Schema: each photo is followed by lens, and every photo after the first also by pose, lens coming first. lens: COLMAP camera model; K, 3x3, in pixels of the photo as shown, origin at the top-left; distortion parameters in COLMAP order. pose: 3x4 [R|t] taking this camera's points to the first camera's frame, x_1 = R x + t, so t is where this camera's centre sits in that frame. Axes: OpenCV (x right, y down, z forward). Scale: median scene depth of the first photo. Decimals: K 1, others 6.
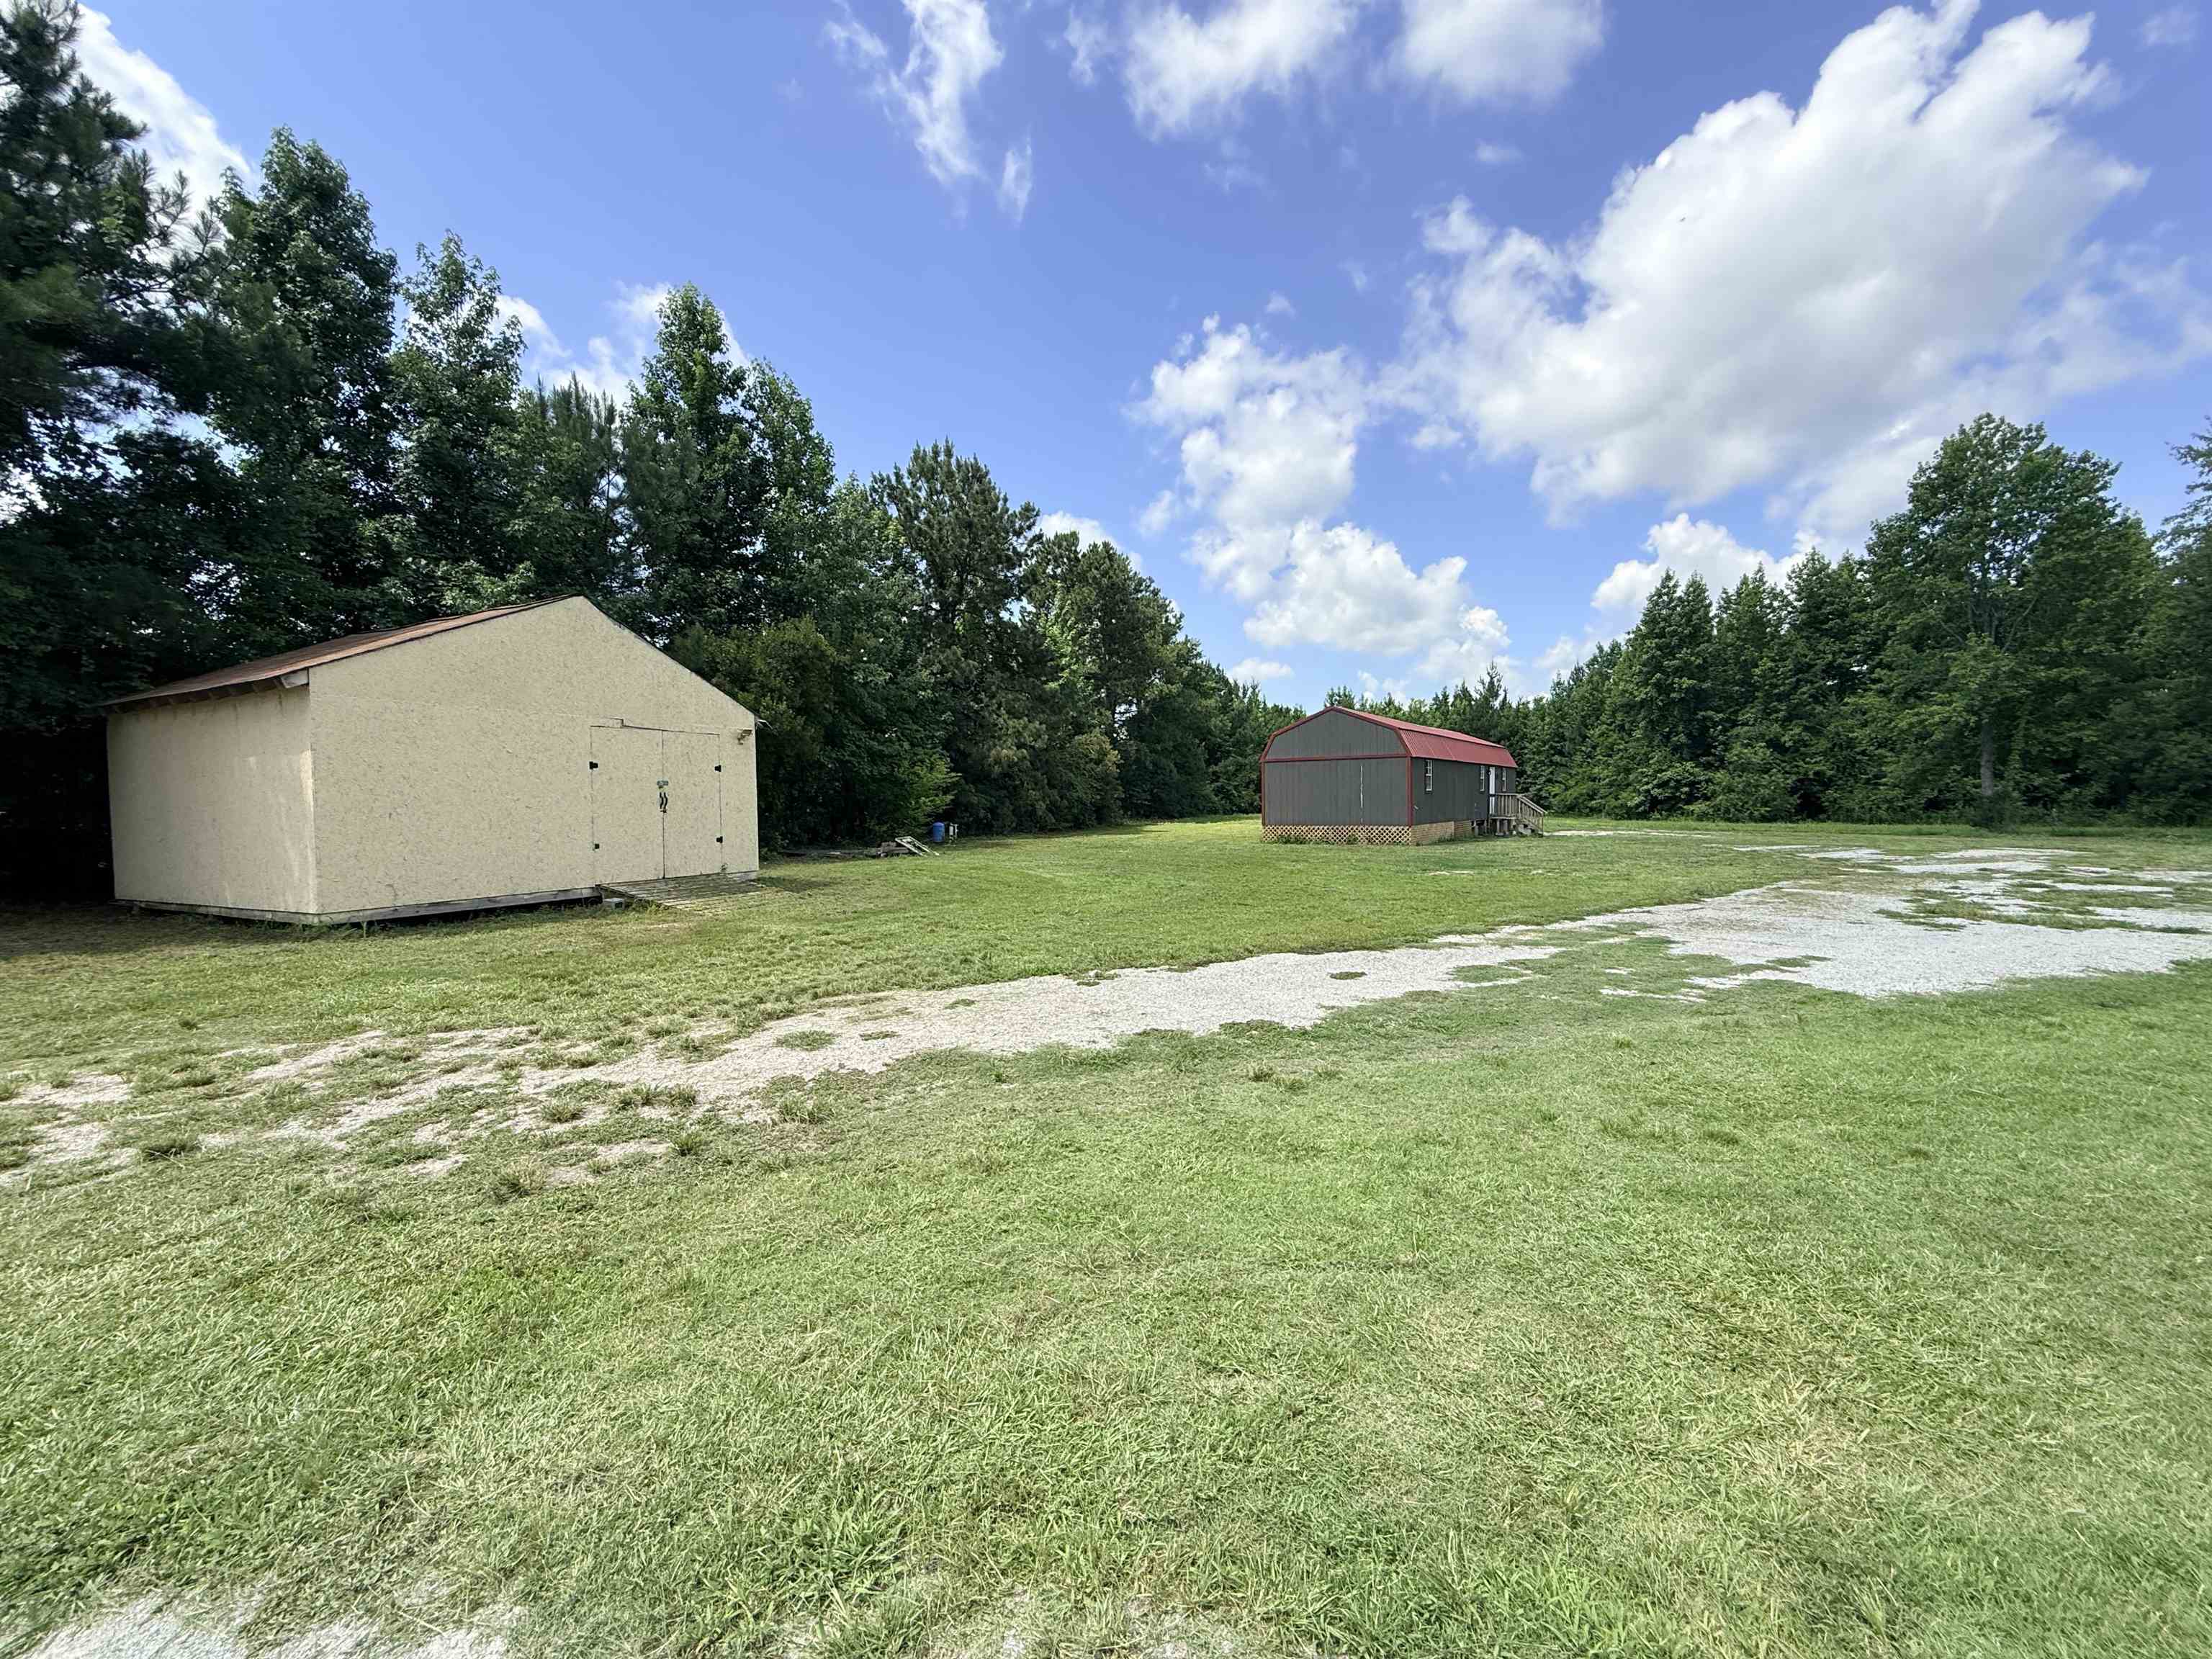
lens RADIAL K [[884.3, 0, 1105.1], [0, 884.3, 825.3], [0, 0, 1]] dist [-0.000665, 0.000775]
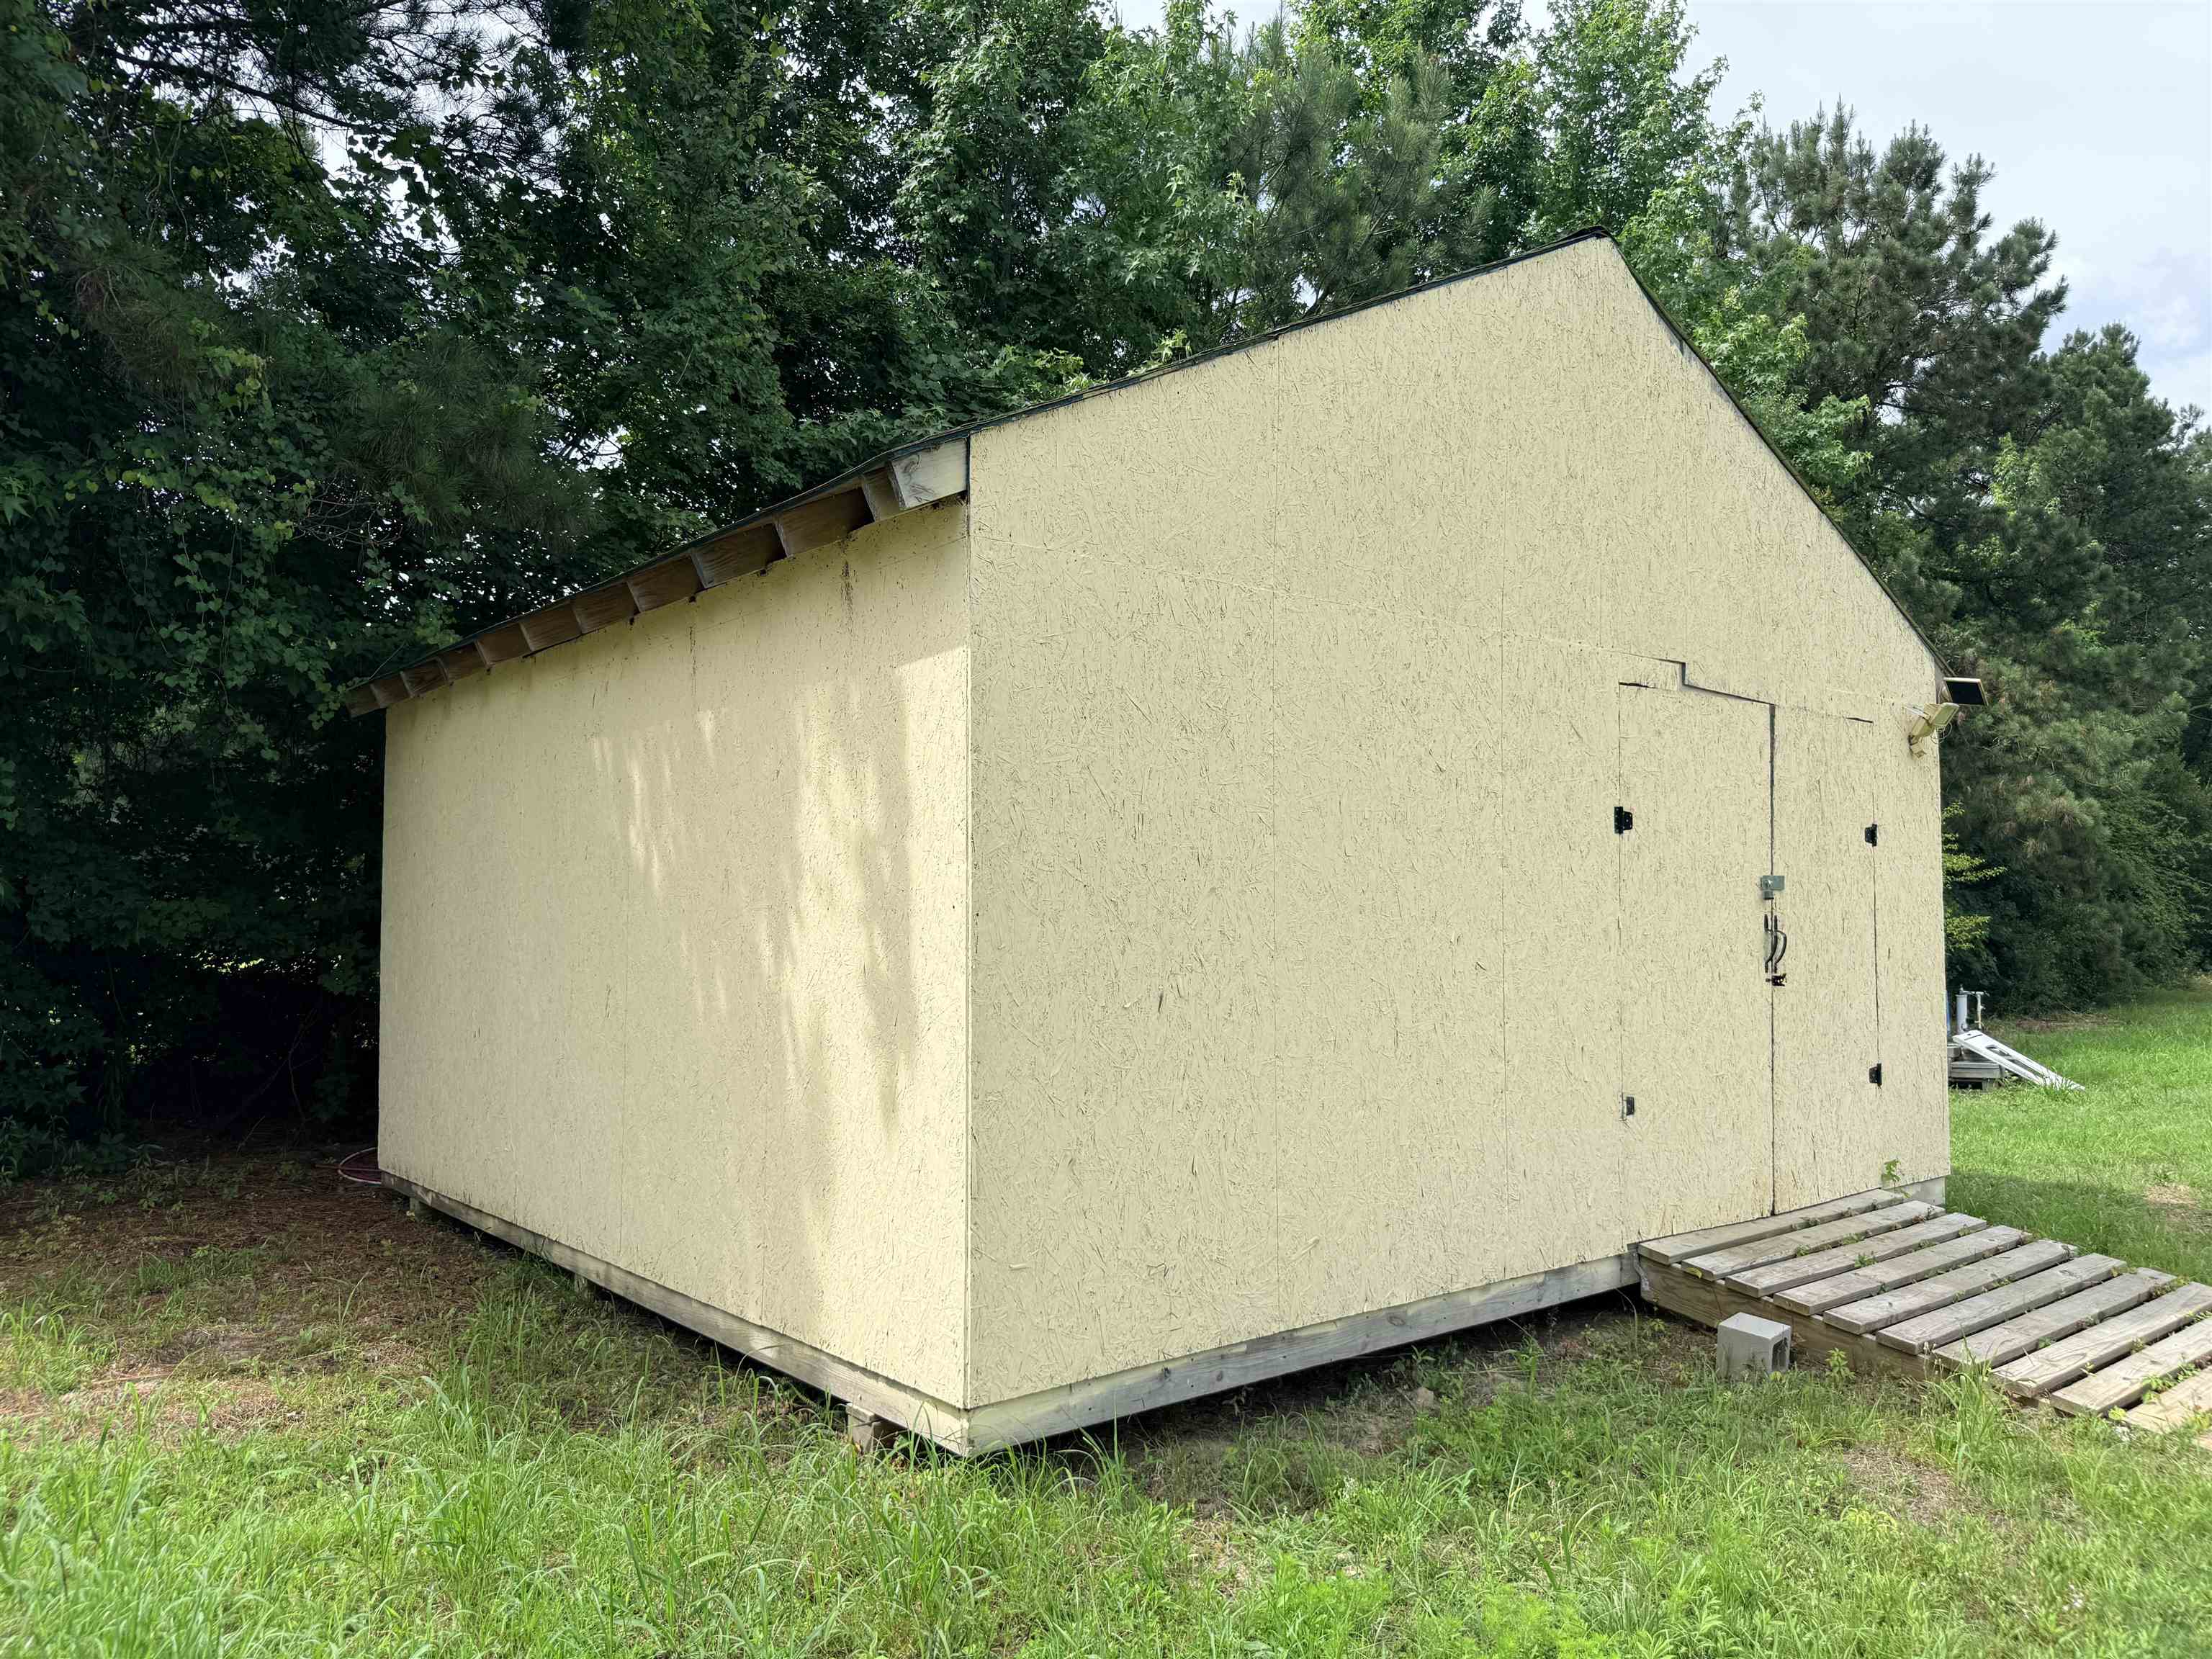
lens RADIAL K [[1555.4, 0, 1105.9], [0, 1555.4, 833.7], [0, 0, 1]] dist [-0.001693, -0.000340]
pose [[0.916149, -0.003780, -0.400821, -0.532322], [-0.029051, 0.996700, -0.075801, -0.020834], [0.399784, 0.081089, 0.913015, 0.477051]]
